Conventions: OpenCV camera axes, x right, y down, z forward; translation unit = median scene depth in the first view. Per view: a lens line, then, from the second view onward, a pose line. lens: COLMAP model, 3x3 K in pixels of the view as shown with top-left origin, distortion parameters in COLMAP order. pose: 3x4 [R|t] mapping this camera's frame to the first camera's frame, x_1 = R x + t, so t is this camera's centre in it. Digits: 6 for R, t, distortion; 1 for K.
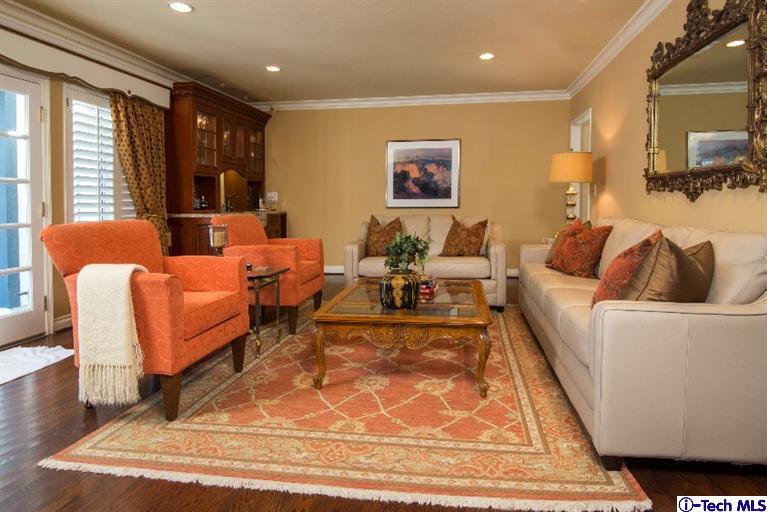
lens RADIAL K [[465.3, 0, 383.5], [0, 465.3, 256.0], [0, 0, 1]] dist [0.000920, -0.000157]
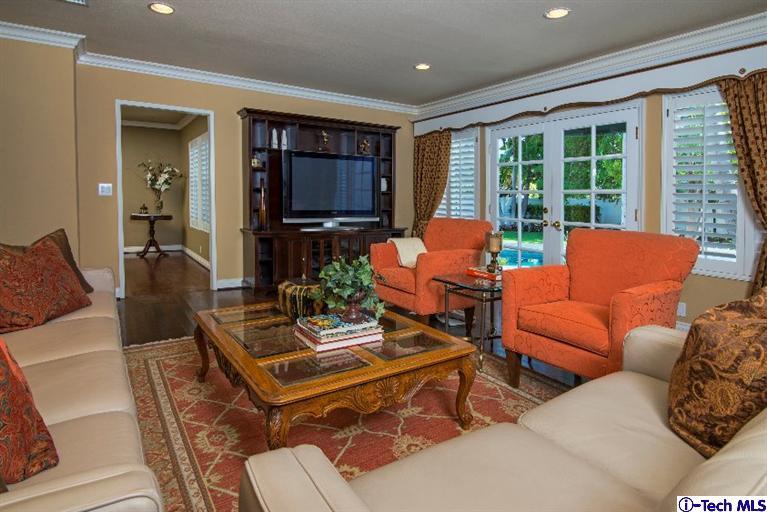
lens RADIAL K [[465.3, 0, 383.5], [0, 465.3, 256.0], [0, 0, 1]] dist [0.000920, -0.000157]
pose [[-0.751536, 0.042189, -0.658341, 0.527357], [-0.121165, 0.972148, 0.200617, -0.213408], [0.648469, 0.230539, -0.725493, 1.765850]]
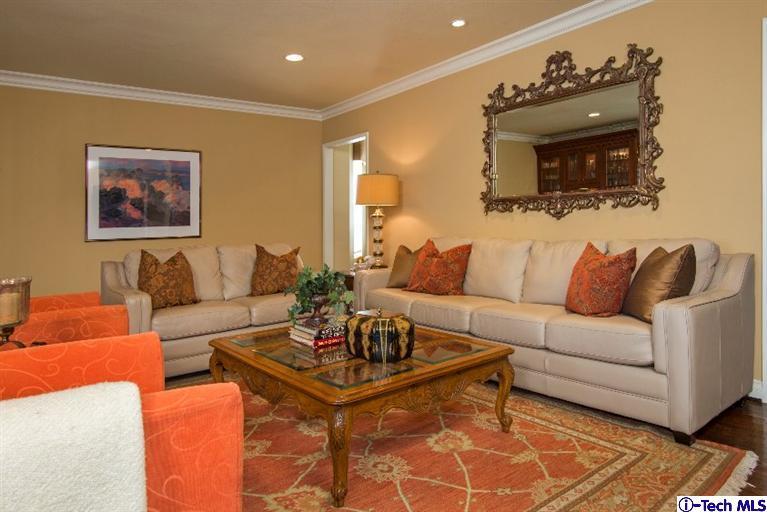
lens RADIAL K [[496.7, 0, 383.4], [0, 496.7, 269.4], [0, 0, 1]] dist [-0.005504, 0.002238]
pose [[0.668882, -0.084098, 0.738596, -0.586301], [0.112350, 0.993603, 0.011389, -0.050322], [-0.734829, 0.075363, 0.674052, 0.447999]]
